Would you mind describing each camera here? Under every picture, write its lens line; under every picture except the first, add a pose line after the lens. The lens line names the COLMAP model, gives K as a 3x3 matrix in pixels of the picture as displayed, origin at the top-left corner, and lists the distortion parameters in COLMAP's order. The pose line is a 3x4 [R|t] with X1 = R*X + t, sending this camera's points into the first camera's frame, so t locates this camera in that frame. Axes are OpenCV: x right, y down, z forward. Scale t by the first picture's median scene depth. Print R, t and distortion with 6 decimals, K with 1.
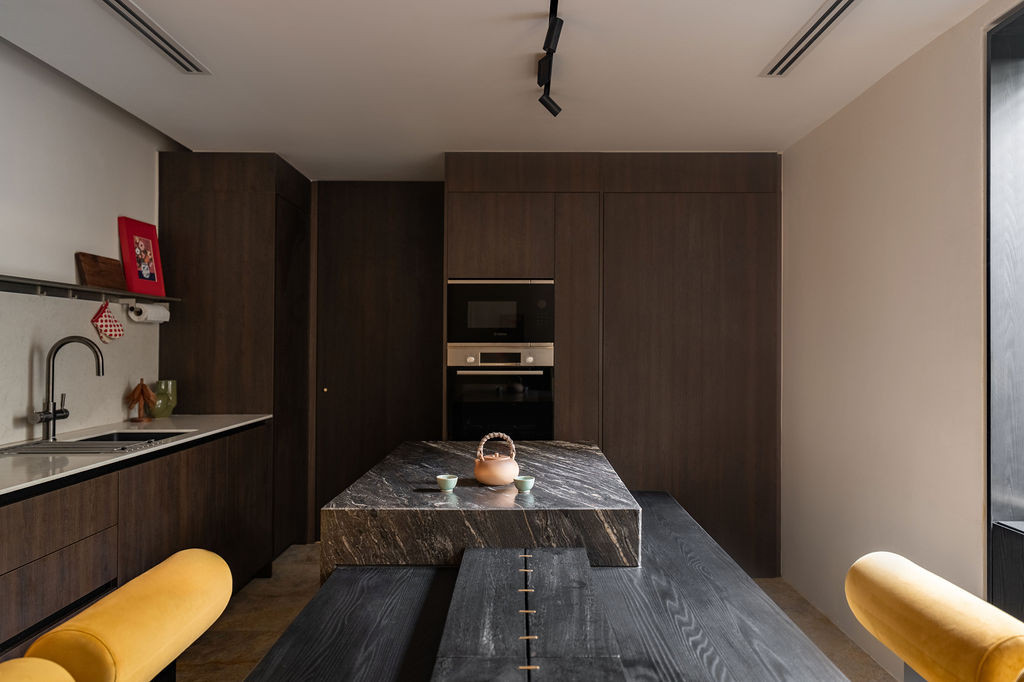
lens RADIAL K [[703.8, 0, 513.8], [0, 703.8, 344.2], [0, 0, 1]] dist [0.003111, 0.003064]
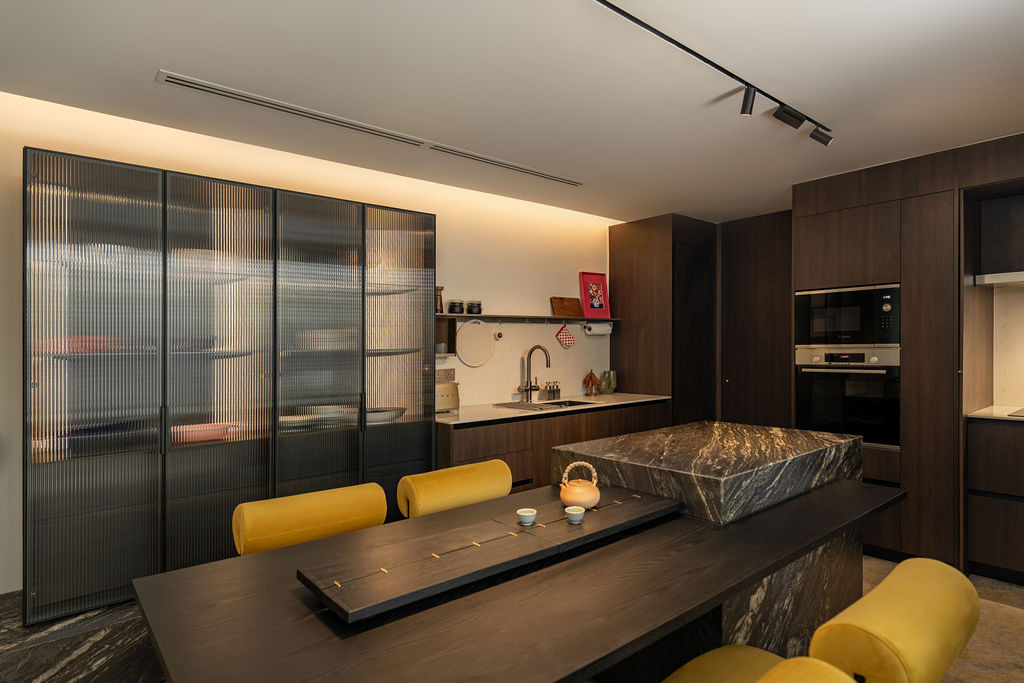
lens RADIAL K [[562.9, 0, 512.2], [0, 562.9, 344.3], [0, 0, 1]] dist [-0.001399, -0.000169]
pose [[0.639082, -0.013024, -0.769028, 0.351975], [0.016800, 0.999854, -0.002972, -0.008749], [0.768955, -0.011020, 0.639208, 0.022151]]
